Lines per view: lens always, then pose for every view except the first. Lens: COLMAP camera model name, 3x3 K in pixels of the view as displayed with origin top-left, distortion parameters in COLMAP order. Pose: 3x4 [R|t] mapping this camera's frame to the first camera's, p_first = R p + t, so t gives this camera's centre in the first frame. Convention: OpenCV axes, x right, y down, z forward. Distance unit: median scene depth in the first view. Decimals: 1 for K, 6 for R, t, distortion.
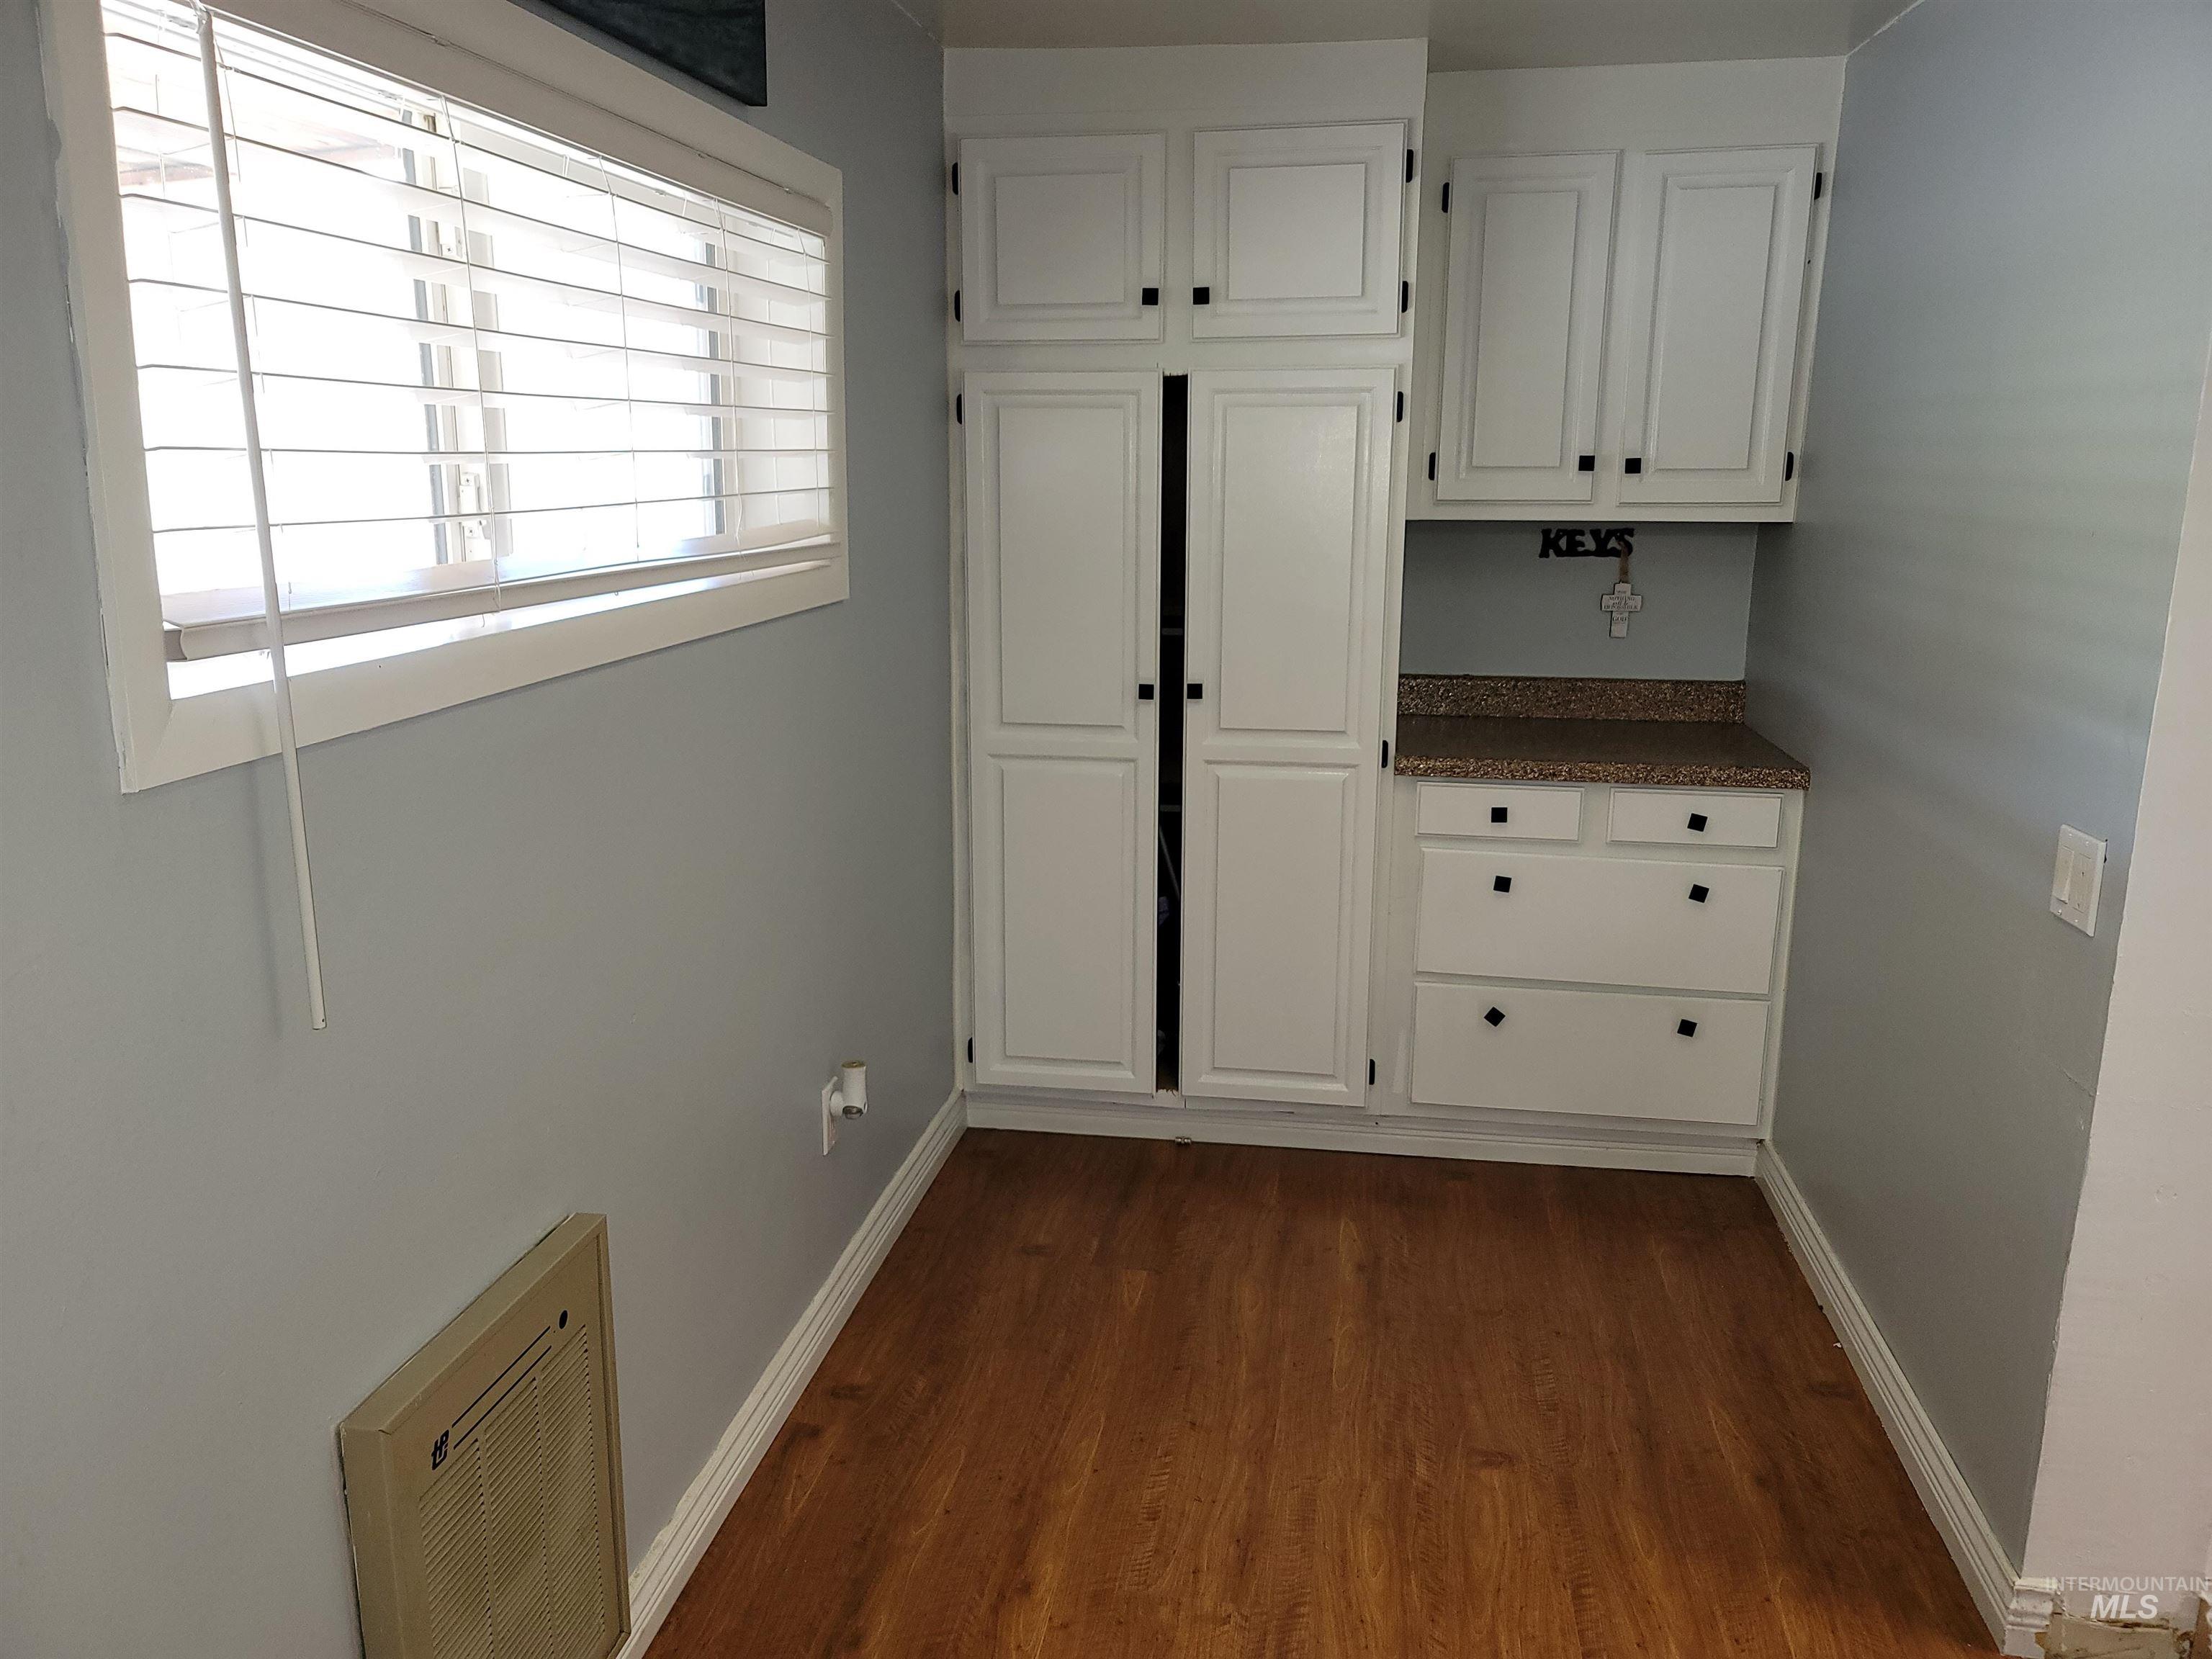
lens RADIAL K [[1625.6, 0, 1106.0], [0, 1625.6, 829.5], [0, 0, 1]] dist [0.041099, -0.004769]
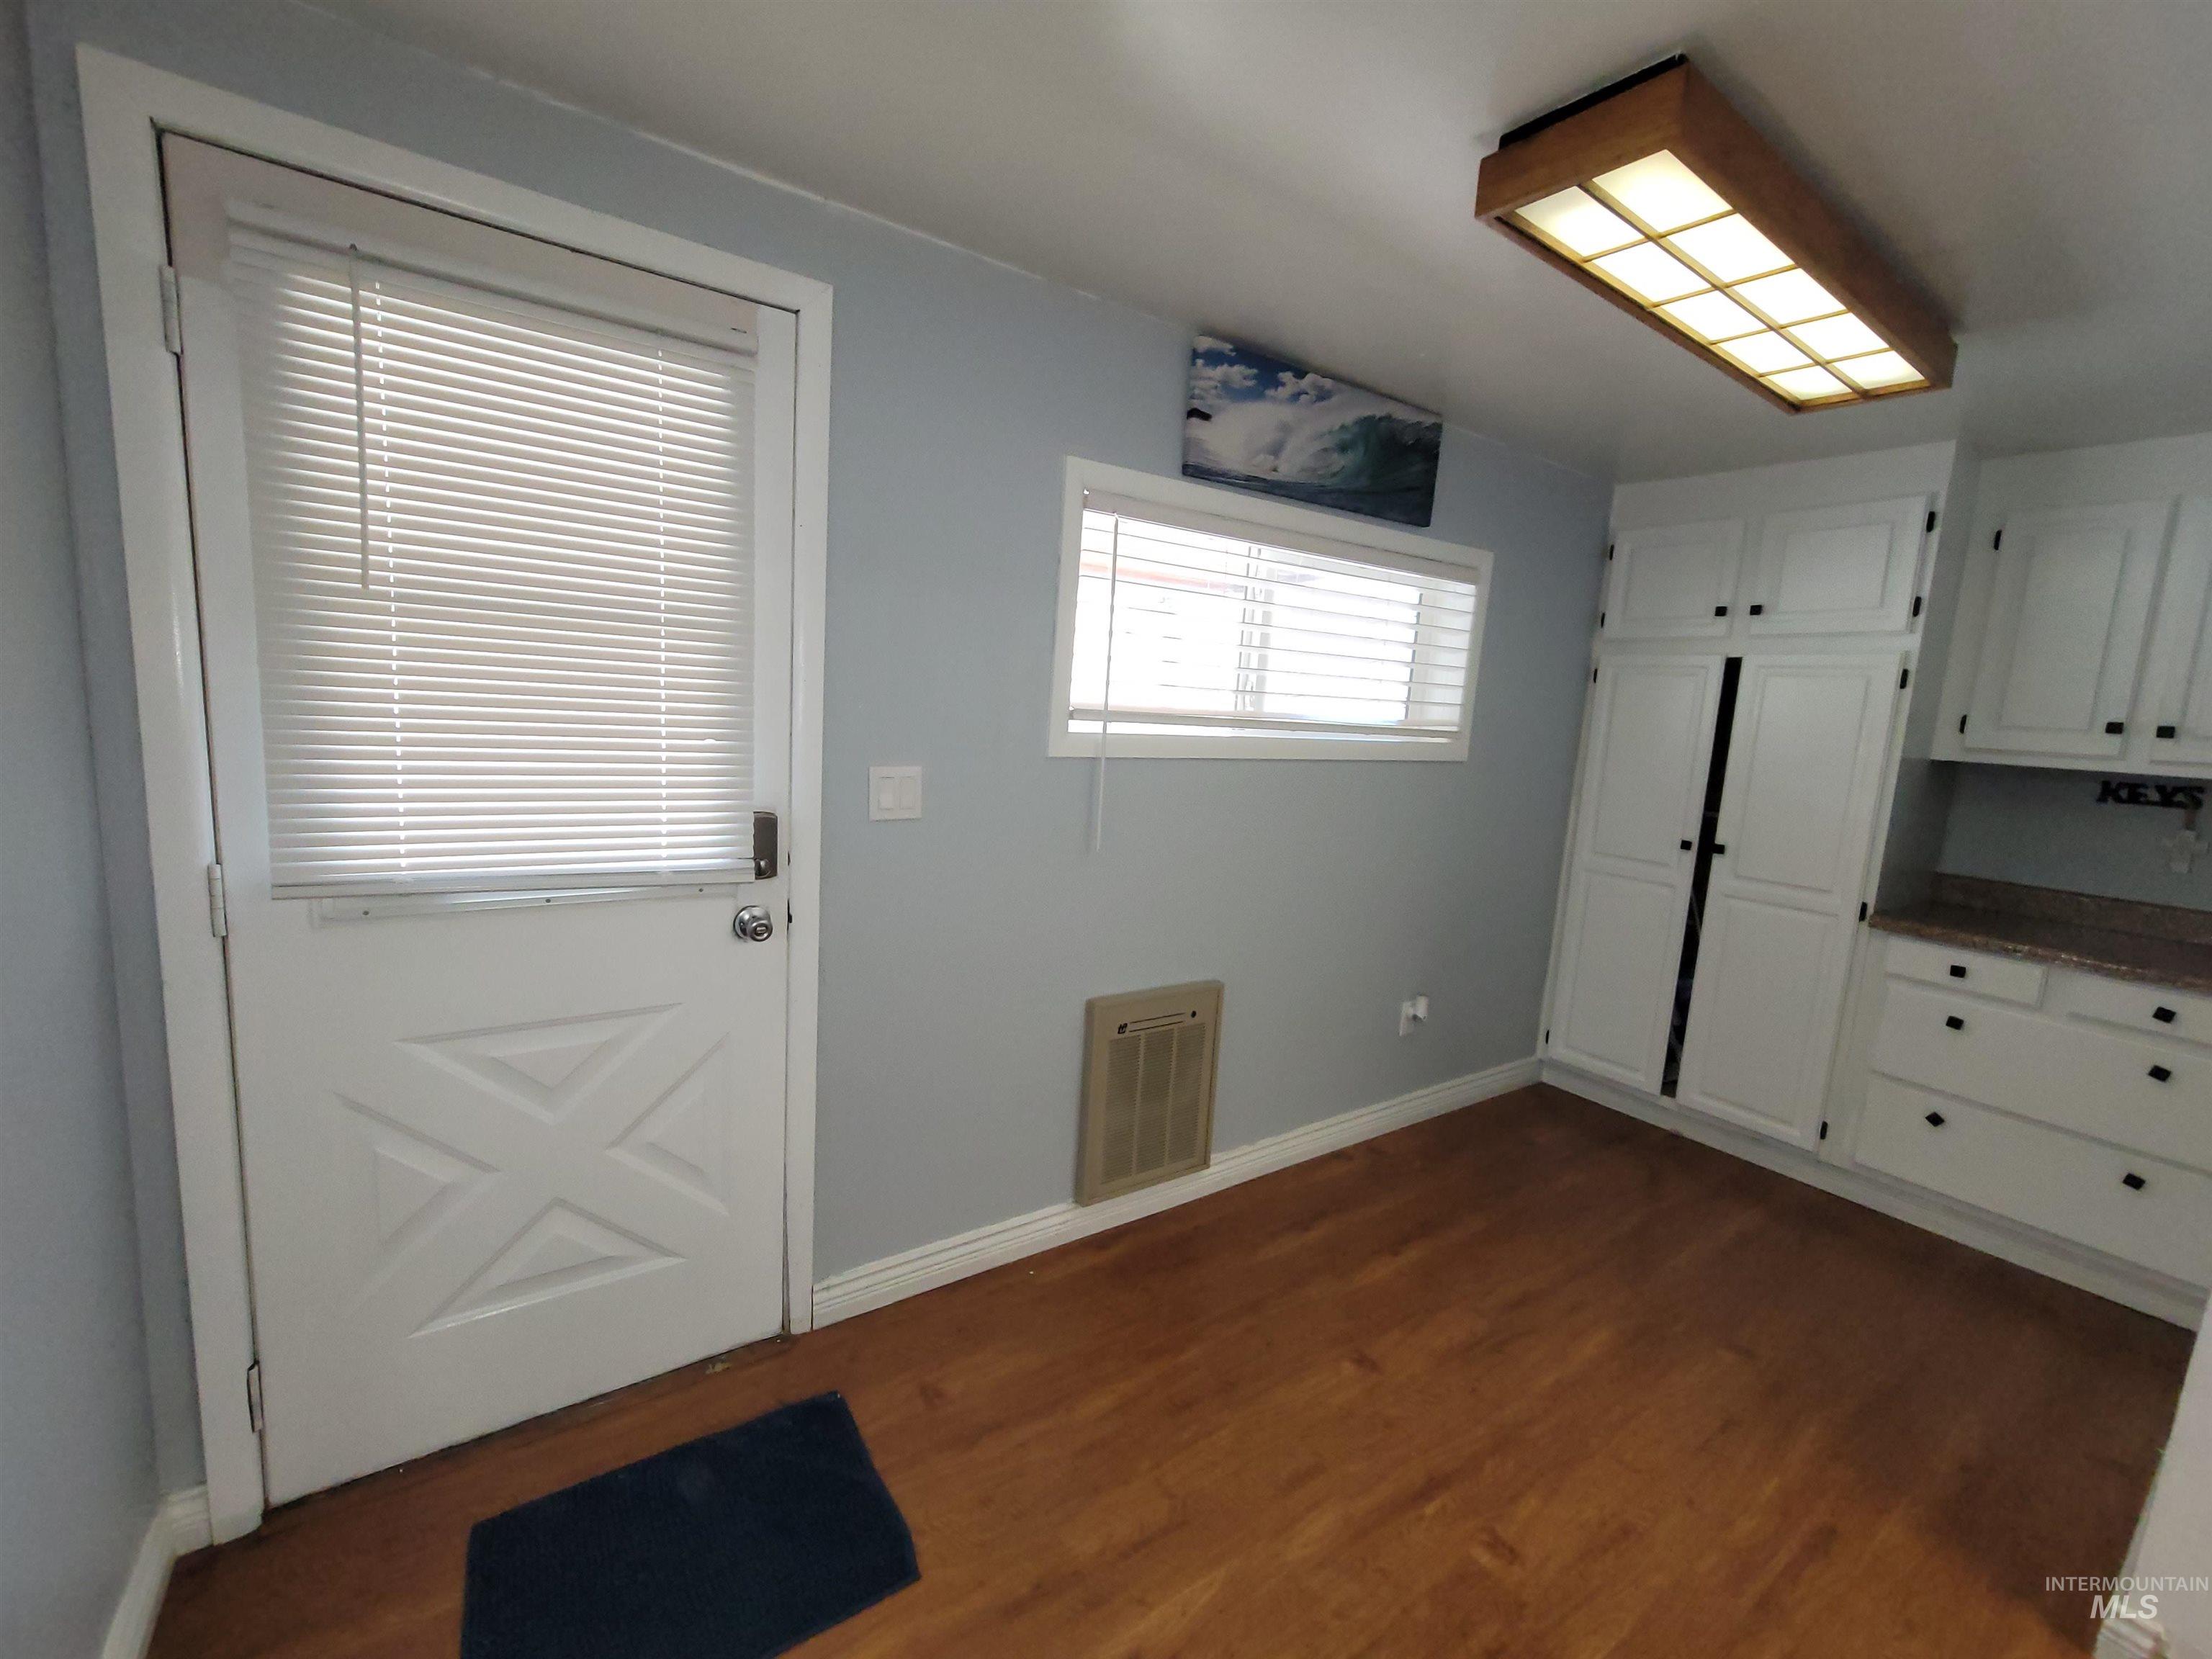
lens RADIAL K [[910.4, 0, 1101.8], [0, 910.4, 826.7], [0, 0, 1]] dist [-0.001763, -0.000698]
pose [[0.687854, 0.138856, -0.712443, 0.275880], [-0.217389, 0.975886, -0.019685, 0.044087], [0.692530, 0.168418, 0.701453, -0.055404]]
